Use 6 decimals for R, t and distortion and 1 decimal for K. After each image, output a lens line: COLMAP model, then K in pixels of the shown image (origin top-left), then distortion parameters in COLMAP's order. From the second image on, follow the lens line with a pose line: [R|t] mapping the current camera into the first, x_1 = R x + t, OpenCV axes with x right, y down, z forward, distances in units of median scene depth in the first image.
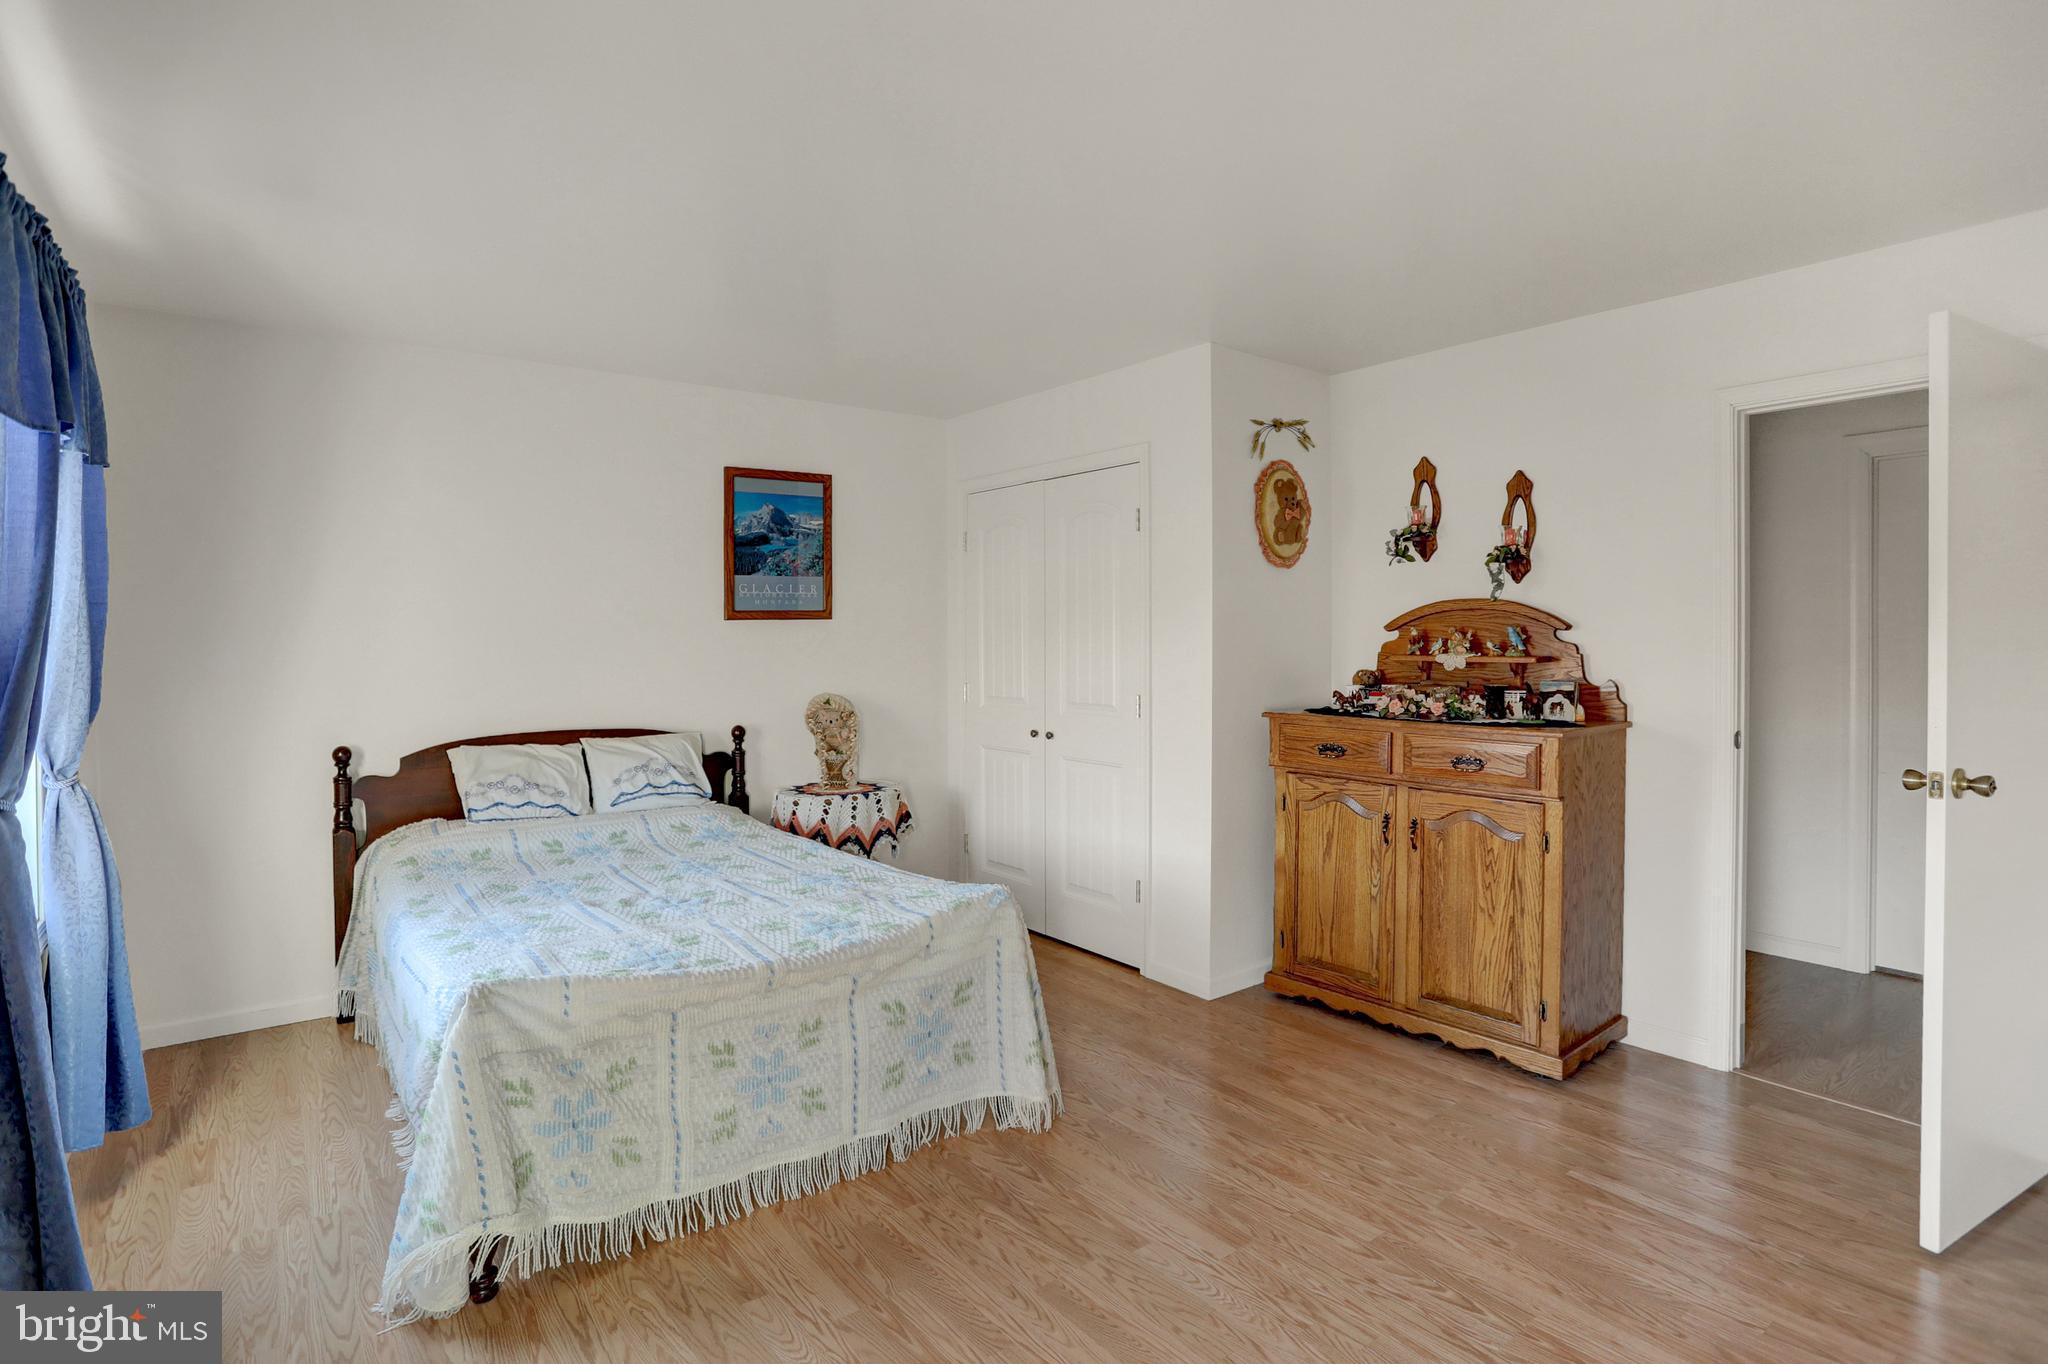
lens RADIAL K [[1025.8, 0, 1021.4], [0, 1025.8, 634.2], [0, 0, 1]] dist [-0.083641, 0.044065]
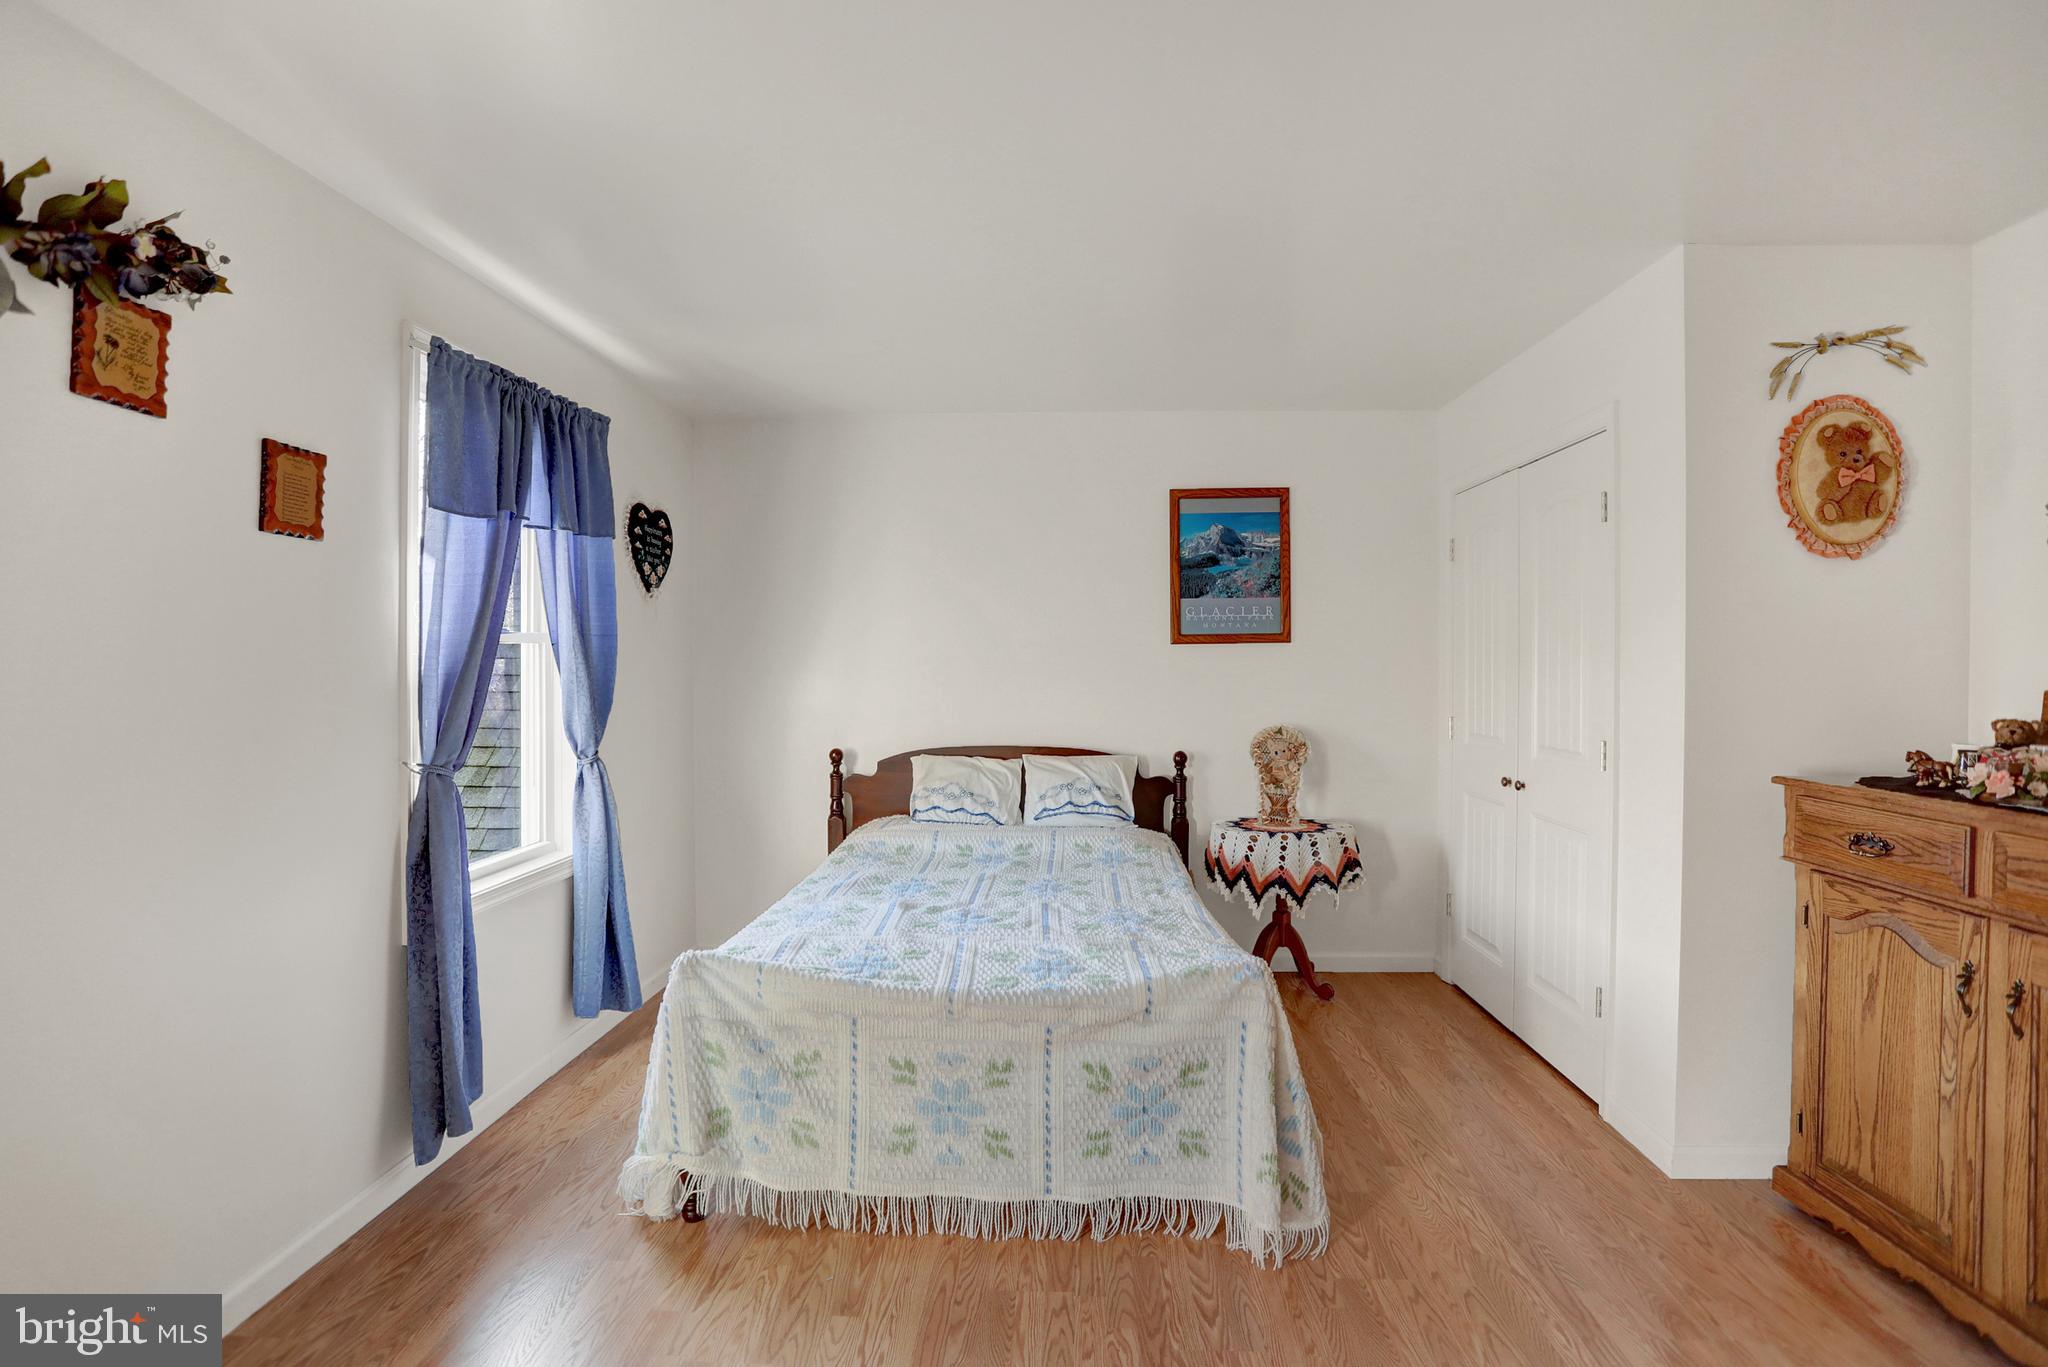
lens RADIAL K [[998.6, 0, 1026.1], [0, 998.6, 664.1], [0, 0, 1]] dist [-0.071549, 0.028501]
pose [[0.762300, 0.005478, -0.647200, 0.274904], [-0.002315, 0.999981, 0.005738, 0.000246], [0.647219, -0.002876, 0.762298, 0.199608]]
